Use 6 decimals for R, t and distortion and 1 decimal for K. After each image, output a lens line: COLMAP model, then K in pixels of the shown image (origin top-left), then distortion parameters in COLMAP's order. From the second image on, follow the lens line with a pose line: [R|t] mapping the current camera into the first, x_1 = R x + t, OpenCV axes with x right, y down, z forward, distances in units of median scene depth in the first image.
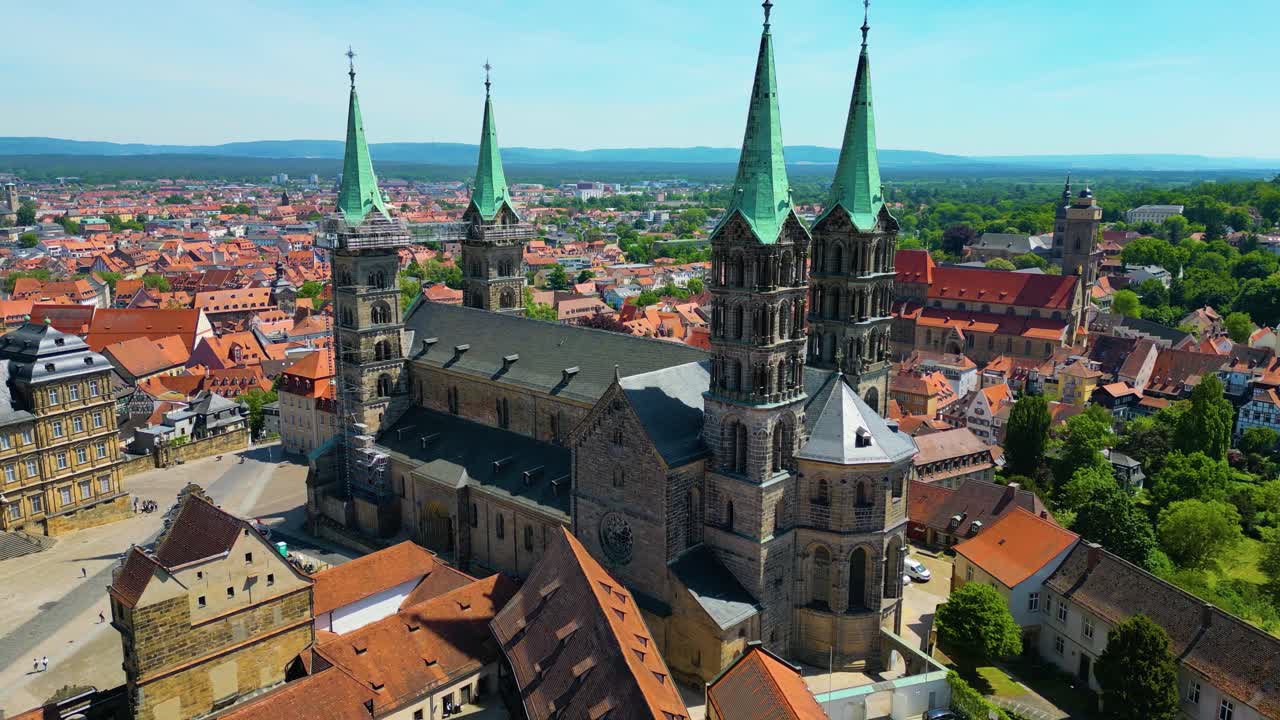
lens RADIAL K [[936.1, 0, 645.0], [0, 936.1, 353.4], [0, 0, 1]] dist [0.078637, -0.085339]
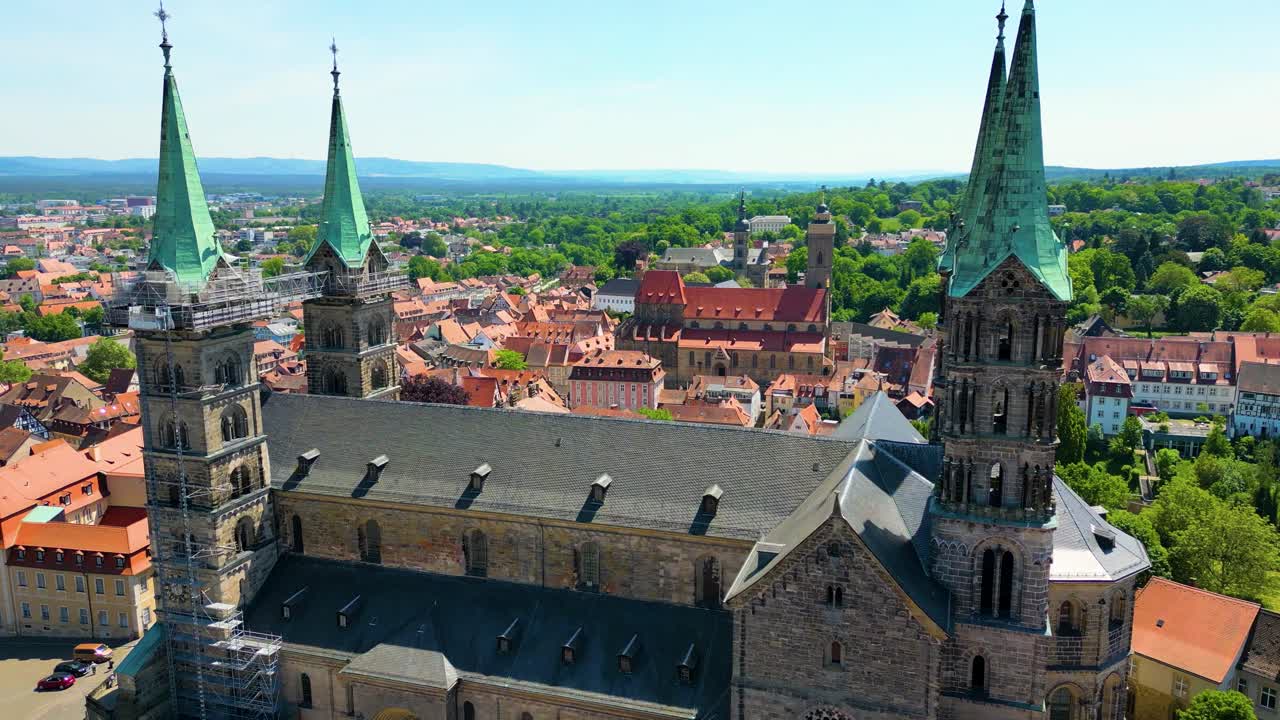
lens RADIAL K [[936.1, 0, 645.0], [0, 936.1, 353.4], [0, 0, 1]] dist [0.078637, -0.085339]
pose [[0.906400, -0.083874, 0.414009, -0.286477], [0.089494, 0.995970, 0.005842, -0.068408], [-0.412831, 0.031756, 0.910254, 0.297898]]
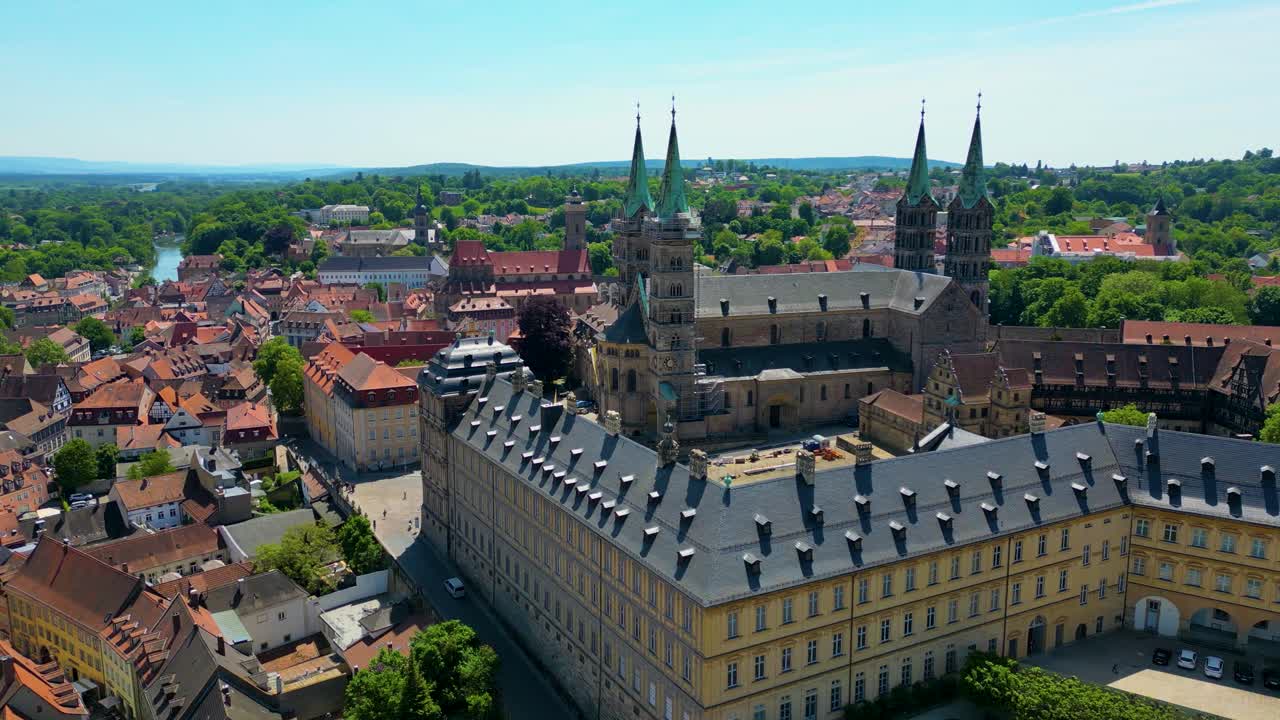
lens RADIAL K [[936.1, 0, 645.0], [0, 936.1, 353.4], [0, 0, 1]] dist [0.078637, -0.085339]
pose [[0.499533, -0.165966, 0.850248, -1.483412], [0.169093, 0.981278, 0.092198, -0.079908], [-0.849632, 0.097715, 0.518245, 0.343850]]
